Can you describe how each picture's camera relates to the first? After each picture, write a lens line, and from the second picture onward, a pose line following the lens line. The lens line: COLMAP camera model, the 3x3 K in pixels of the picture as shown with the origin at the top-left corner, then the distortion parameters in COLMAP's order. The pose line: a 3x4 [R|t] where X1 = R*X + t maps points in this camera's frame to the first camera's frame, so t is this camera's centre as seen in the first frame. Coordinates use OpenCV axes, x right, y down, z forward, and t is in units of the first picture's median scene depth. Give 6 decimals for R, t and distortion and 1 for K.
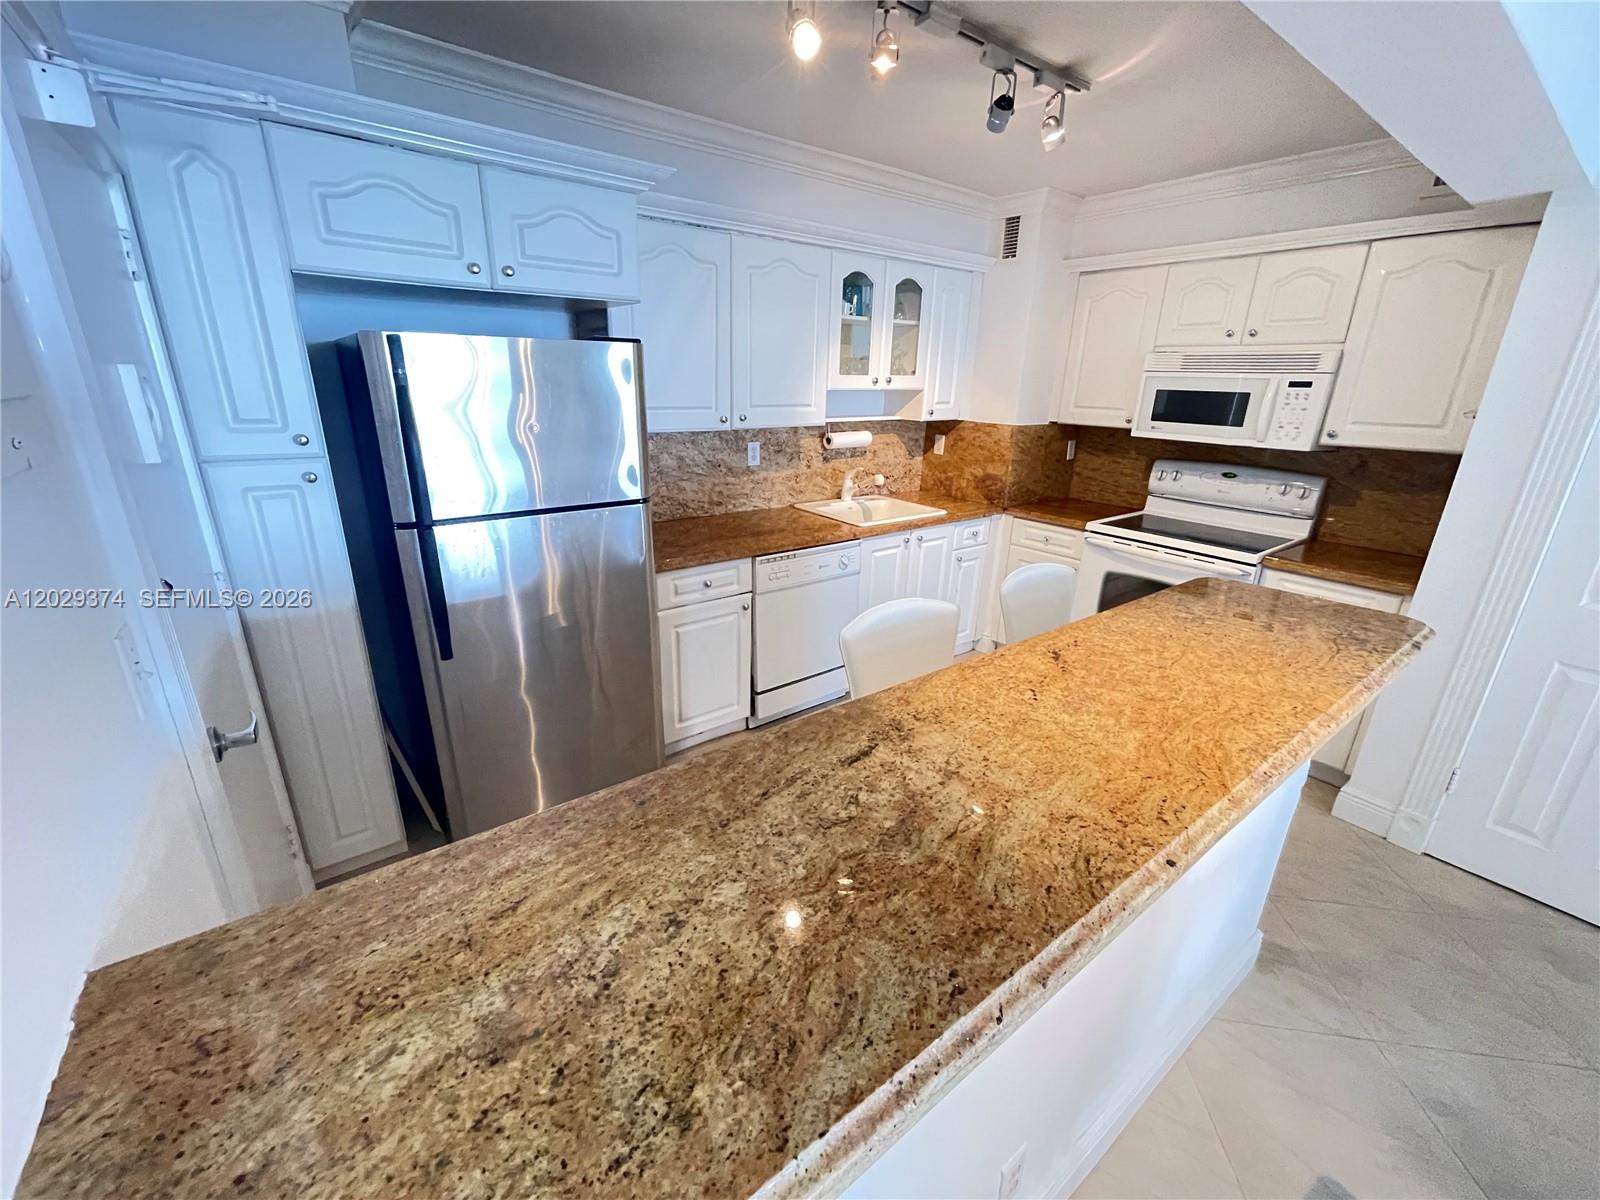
lens RADIAL K [[651.5, 0, 804.0], [0, 651.5, 603.4], [0, 0, 1]] dist [-0.003206, 0.002806]
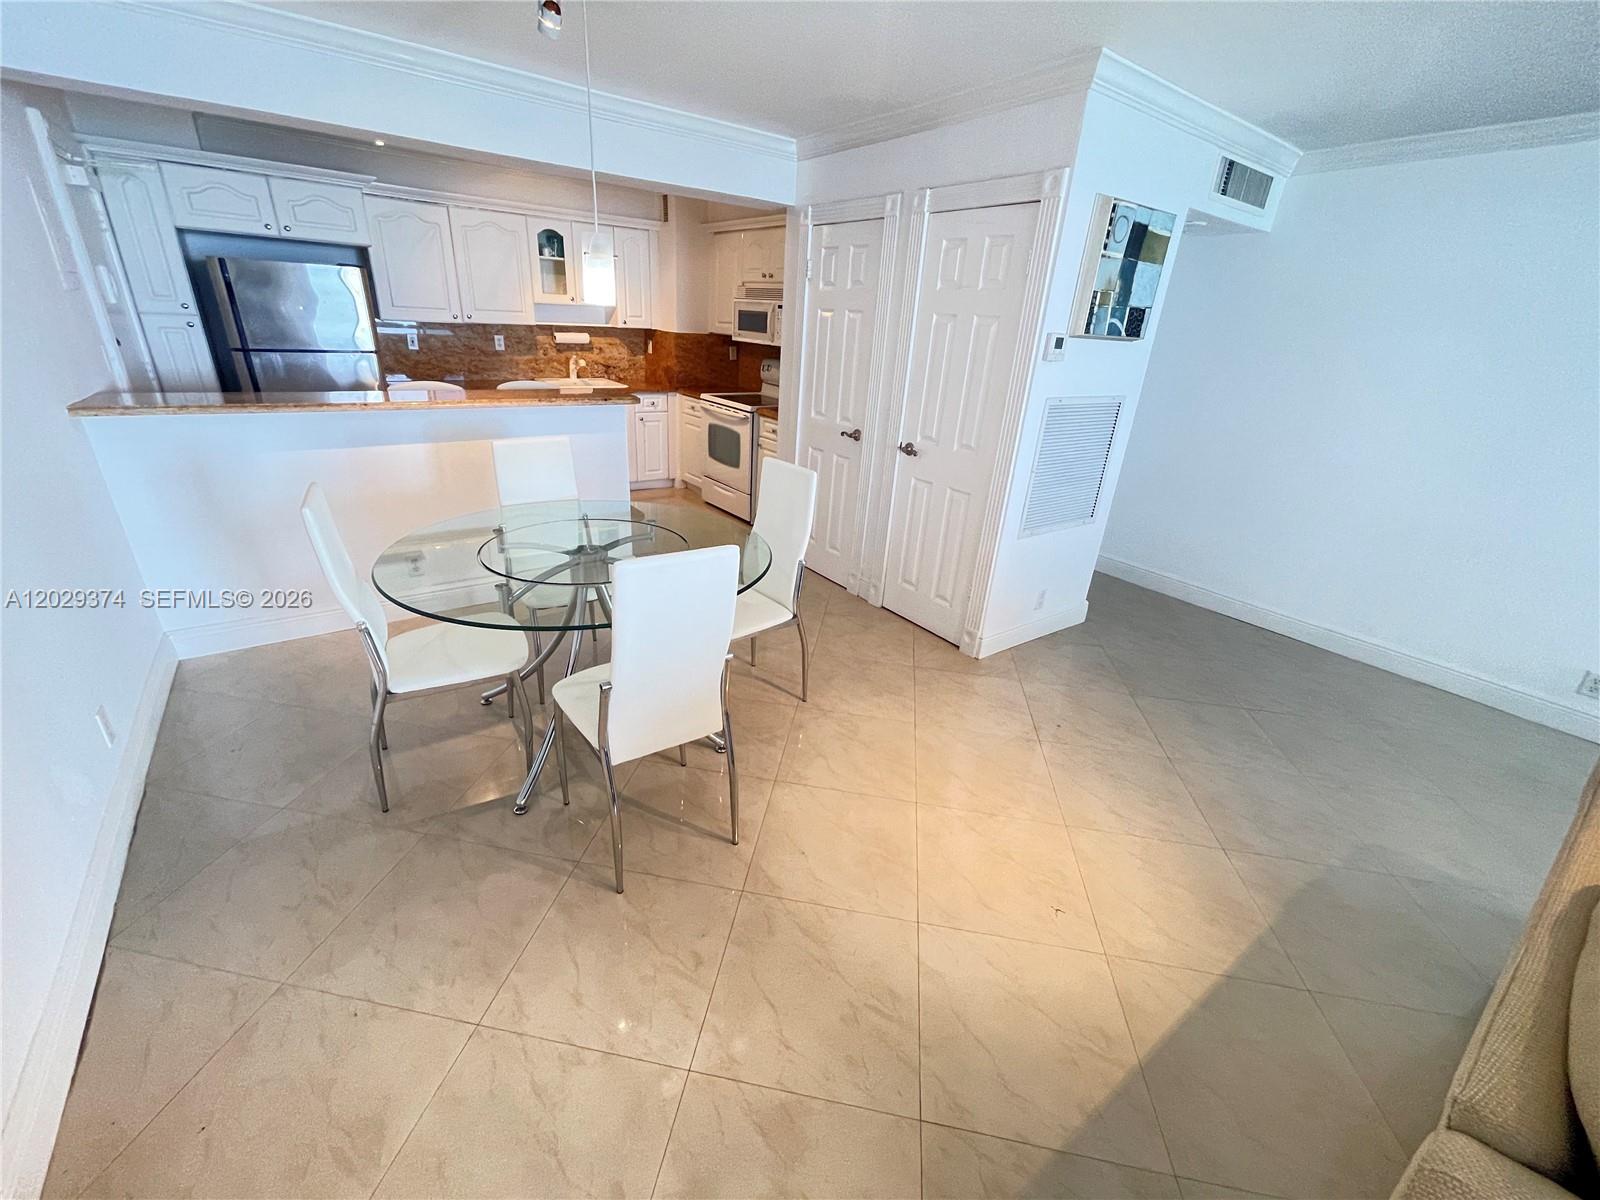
lens RADIAL K [[651.5, 0, 791.6], [0, 651.5, 597.5], [0, 0, 1]] dist [-0.003206, 0.002806]
pose [[0.998676, 0.047449, -0.019870, 0.699750], [-0.045852, 0.996180, 0.074320, 0.242636], [0.023320, -0.073310, 0.997037, -0.625533]]
